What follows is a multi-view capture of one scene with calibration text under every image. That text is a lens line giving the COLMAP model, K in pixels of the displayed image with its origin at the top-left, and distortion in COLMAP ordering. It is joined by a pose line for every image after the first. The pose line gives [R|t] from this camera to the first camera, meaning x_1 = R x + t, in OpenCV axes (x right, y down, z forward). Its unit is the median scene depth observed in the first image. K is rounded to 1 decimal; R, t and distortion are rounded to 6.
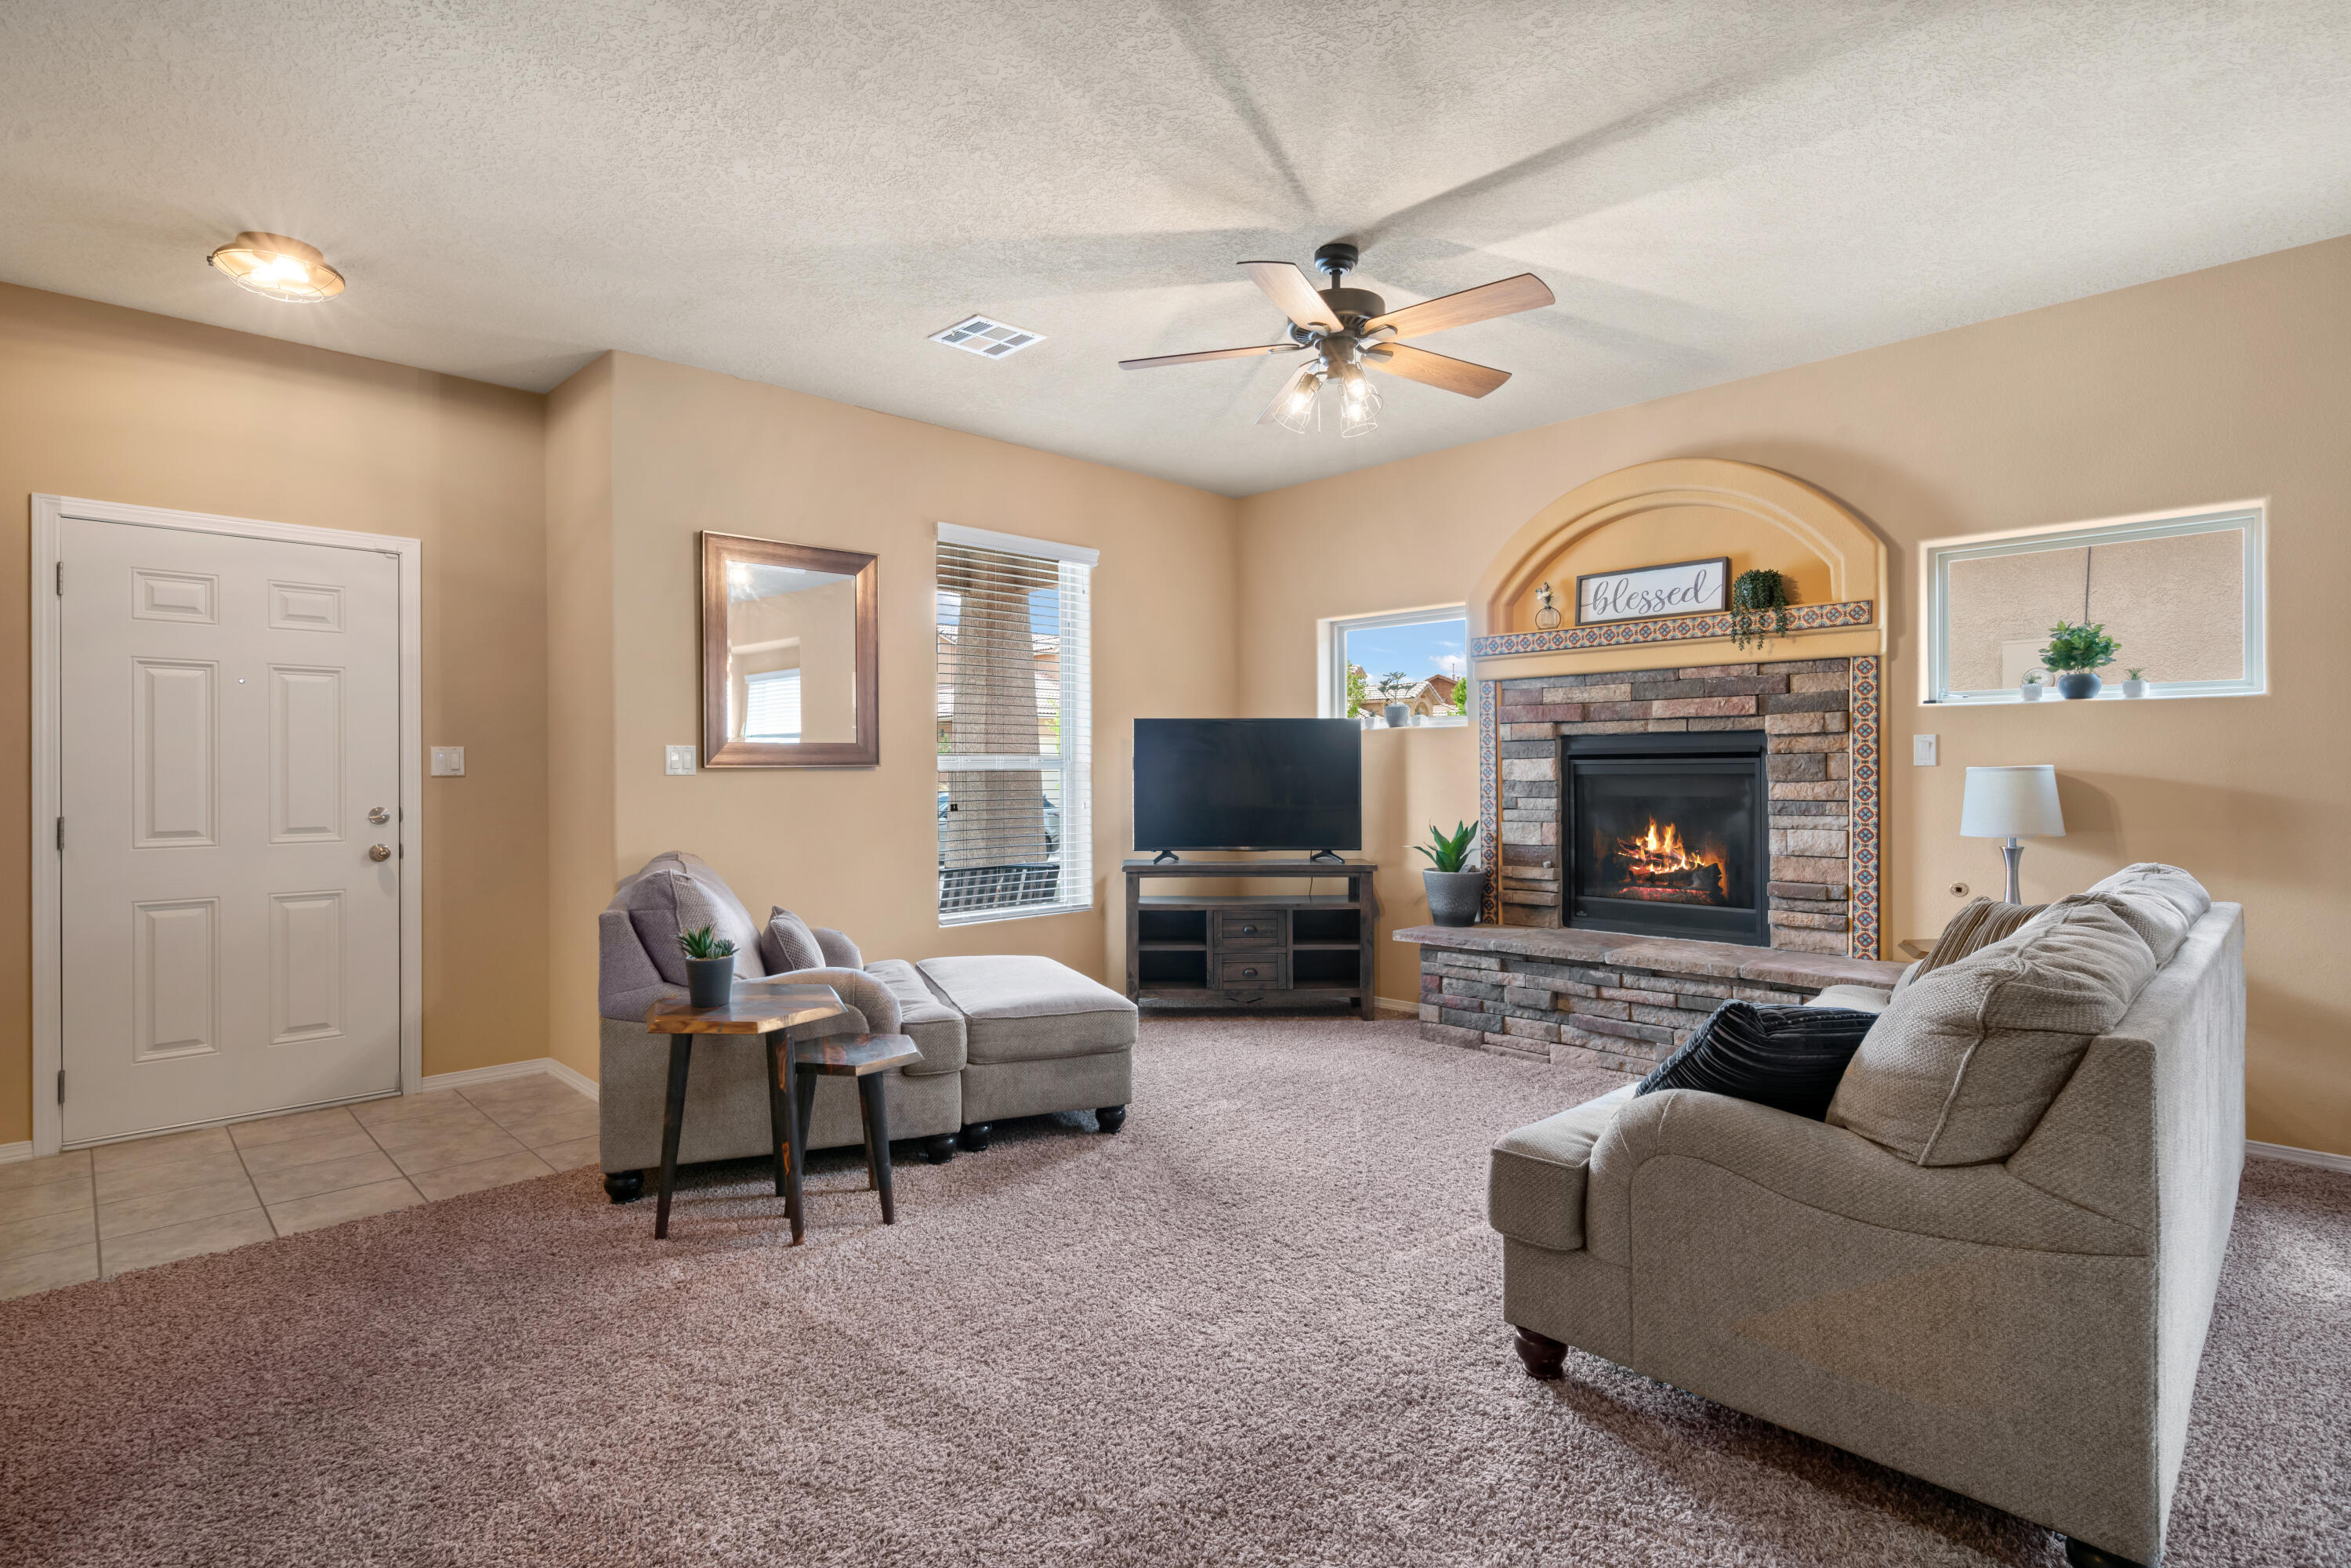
lens RADIAL K [[1130.4, 0, 1170.2], [0, 1130.4, 765.5], [0, 0, 1]] dist [-0.001109, 0.000760]
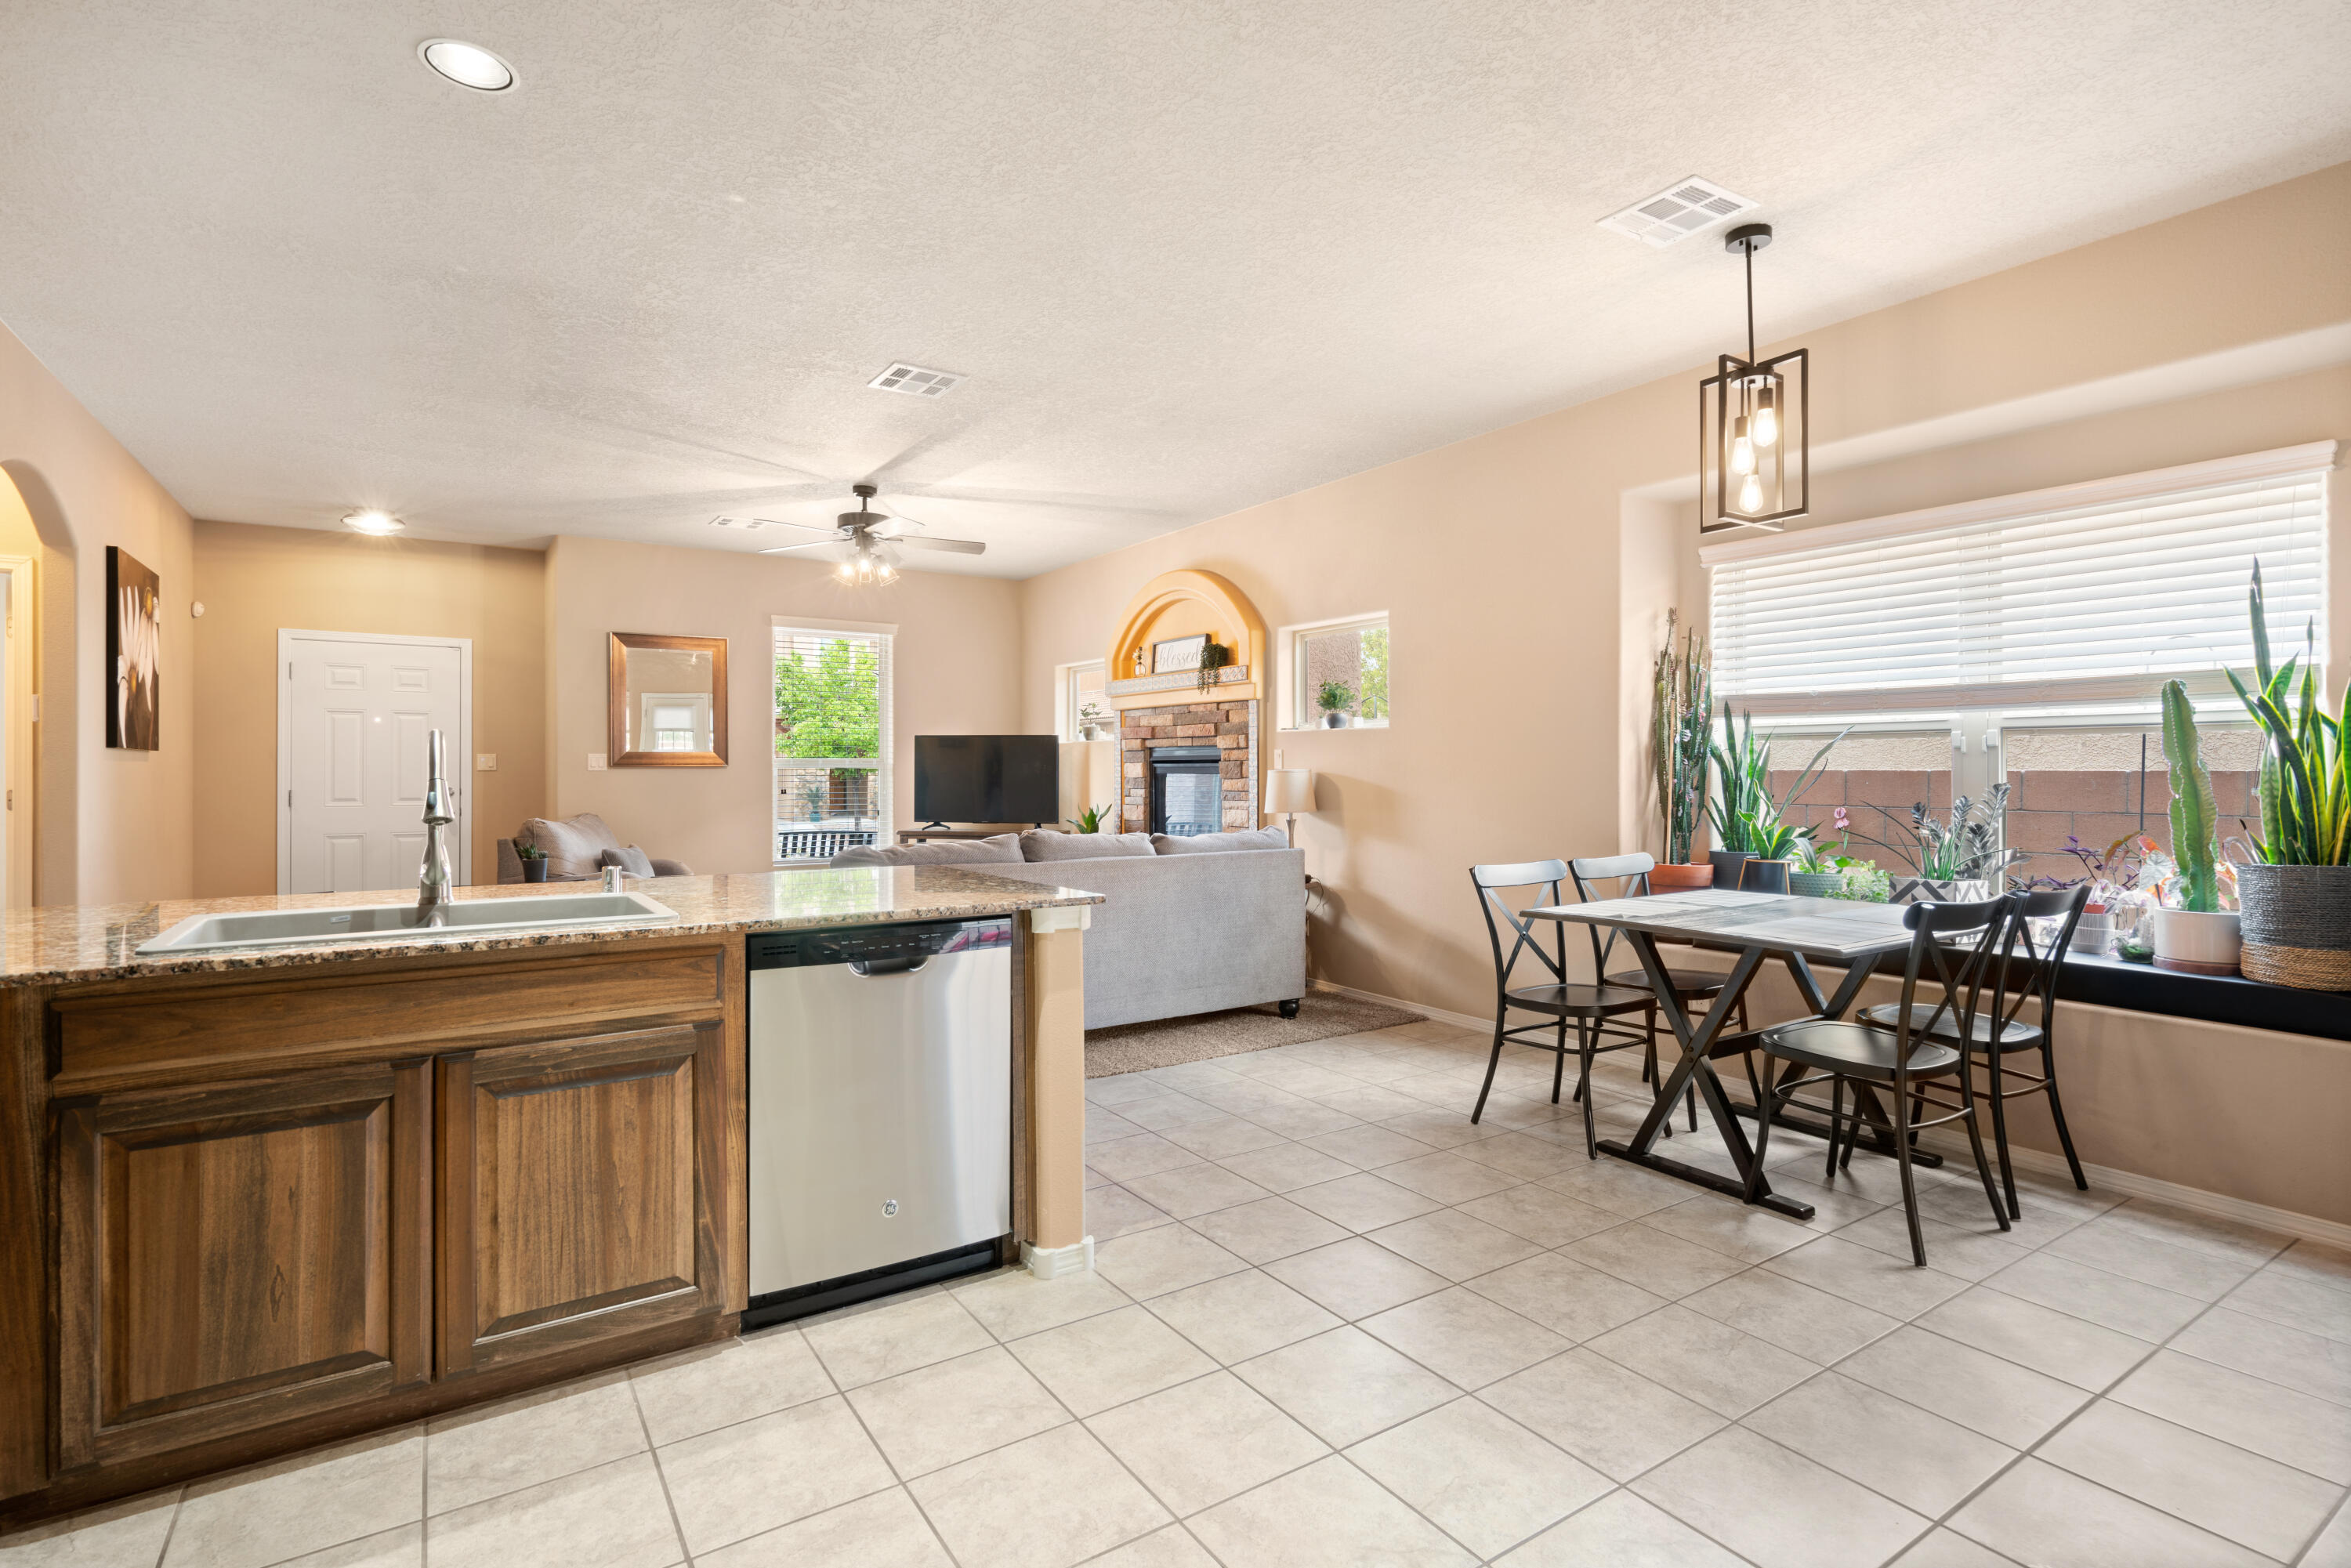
lens RADIAL K [[1130.4, 0, 1170.2], [0, 1130.4, 765.5], [0, 0, 1]] dist [-0.001109, 0.000760]
pose [[0.981086, 0.004917, -0.193510, 0.738571], [-0.004462, 0.999986, 0.002784, -0.007759], [0.193521, -0.001868, 0.981094, -0.524326]]
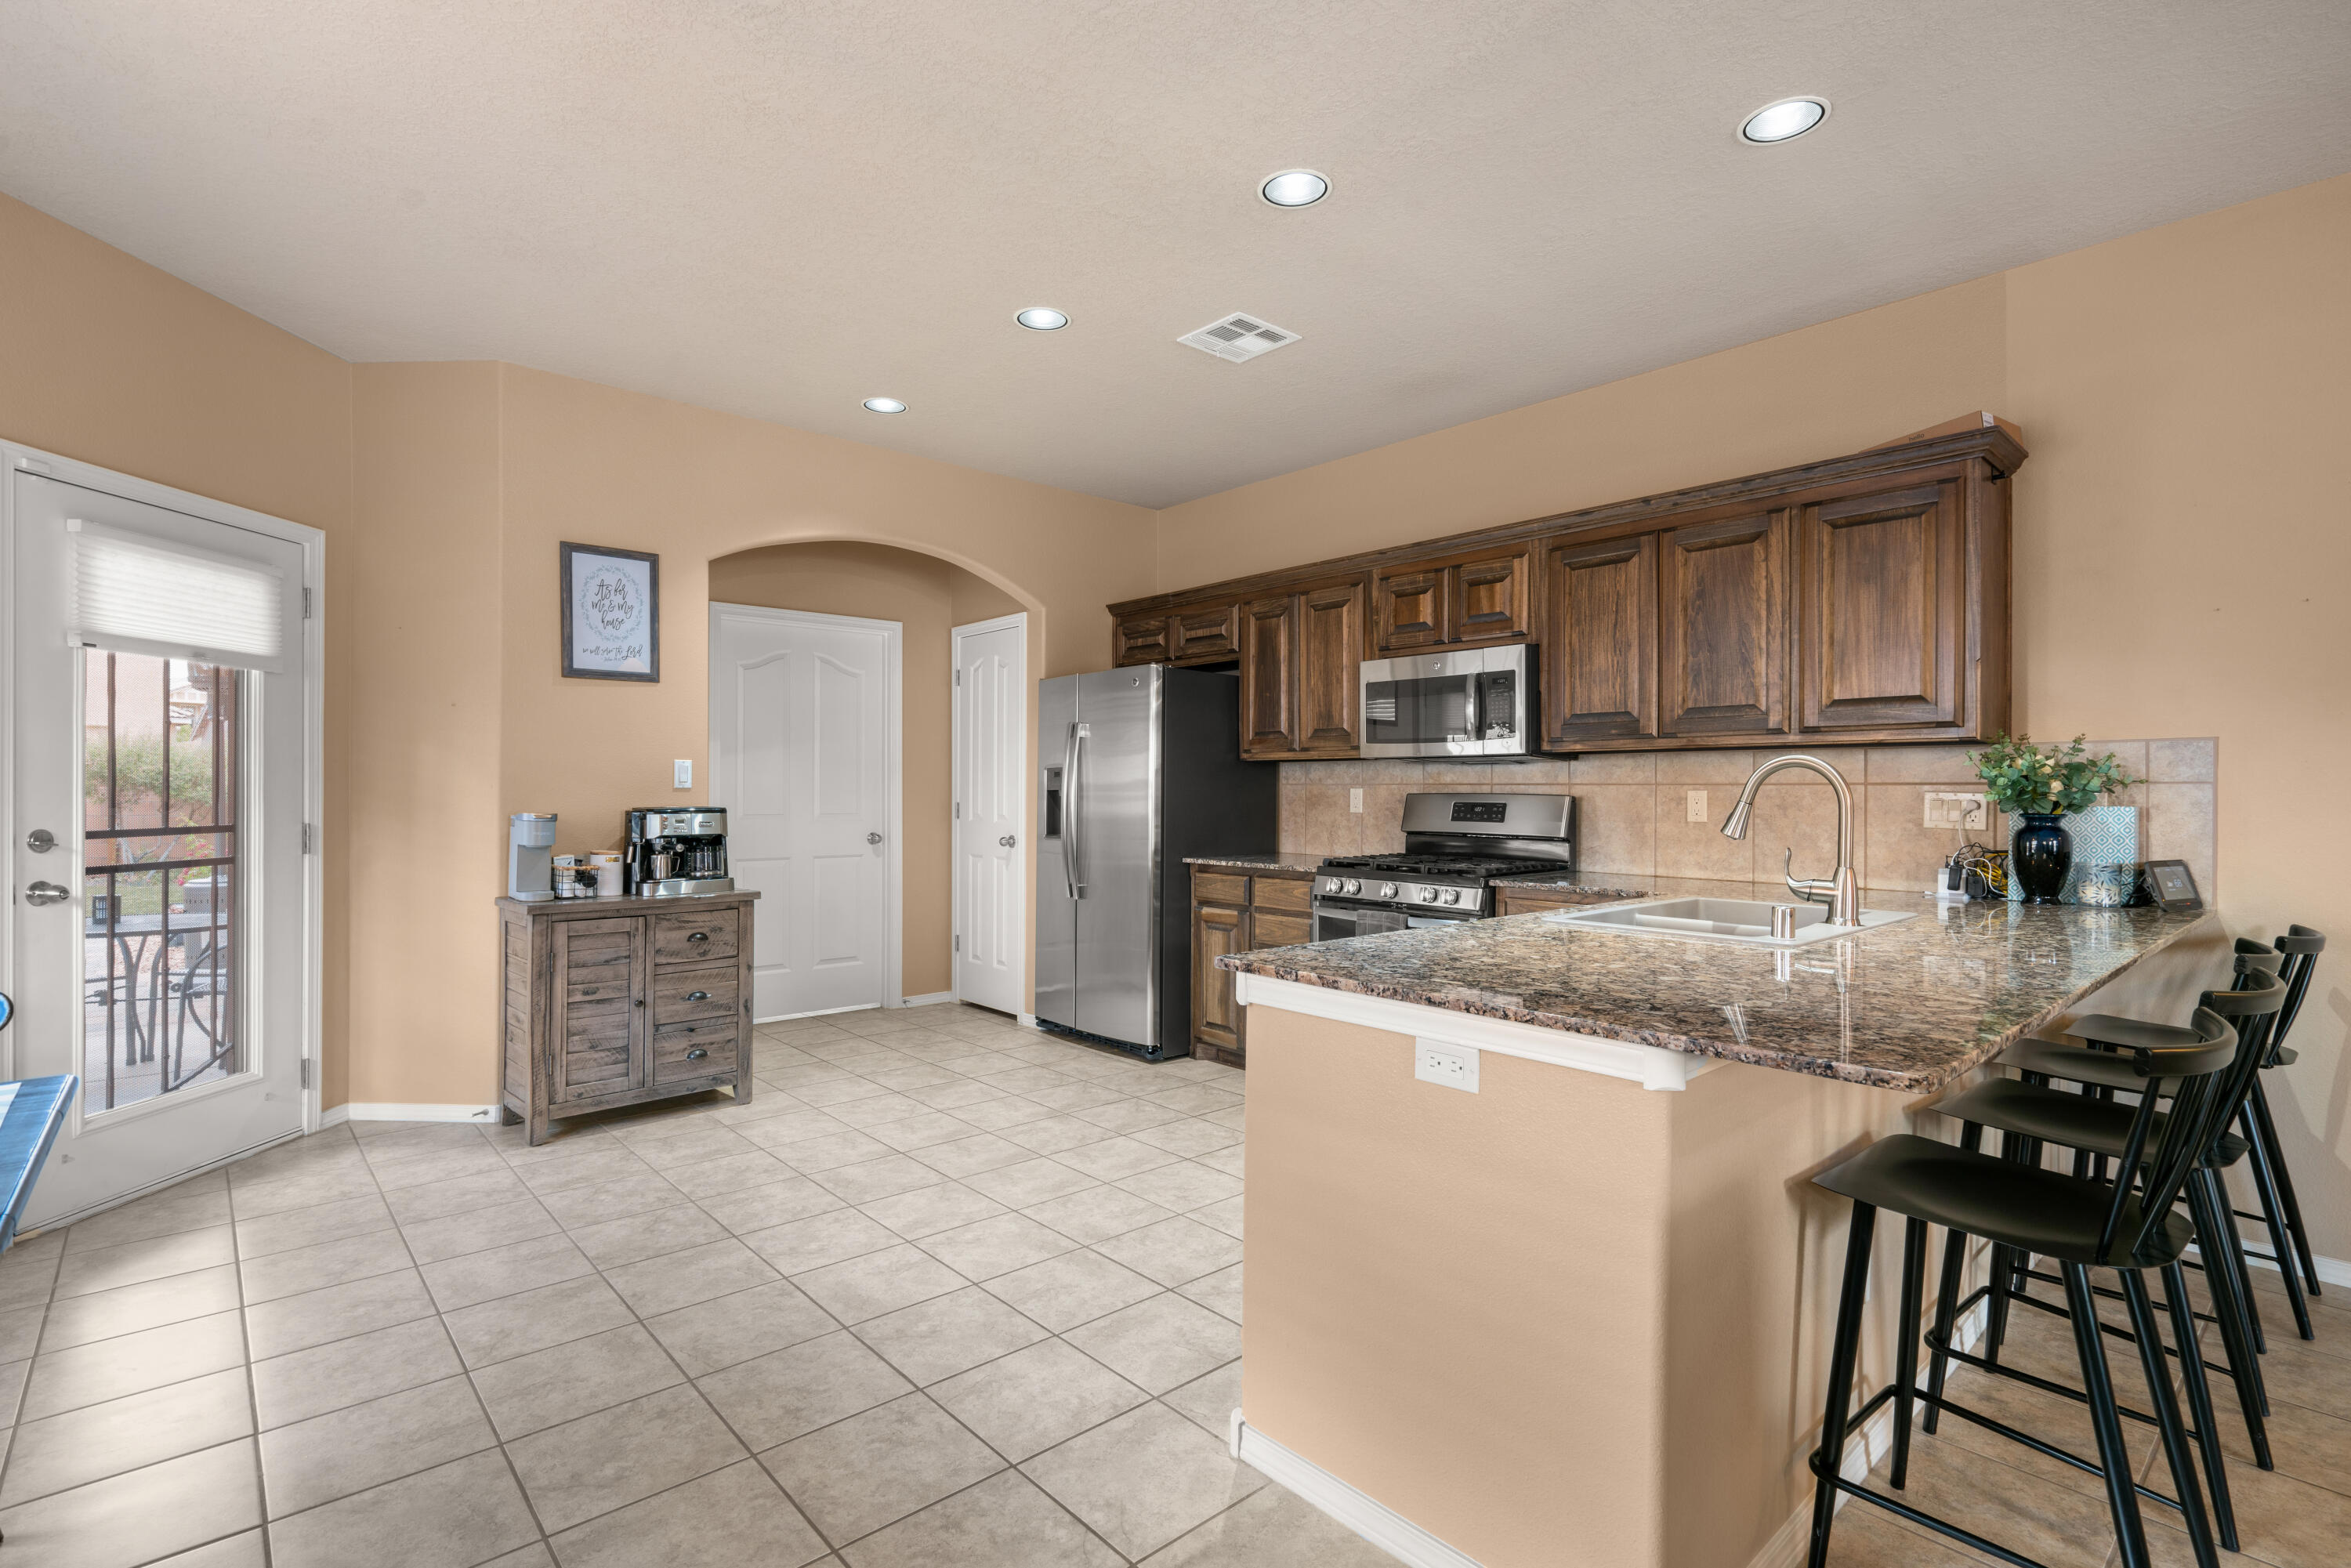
lens RADIAL K [[1118.6, 0, 1168.6], [0, 1118.6, 789.0], [0, 0, 1]] dist [-0.002228, 0.000151]
pose [[-0.998580, 0.003033, 0.053192, 0.581741], [0.002746, 0.999981, -0.005470, -0.002361], [-0.053208, -0.005316, -0.998569, 0.517900]]
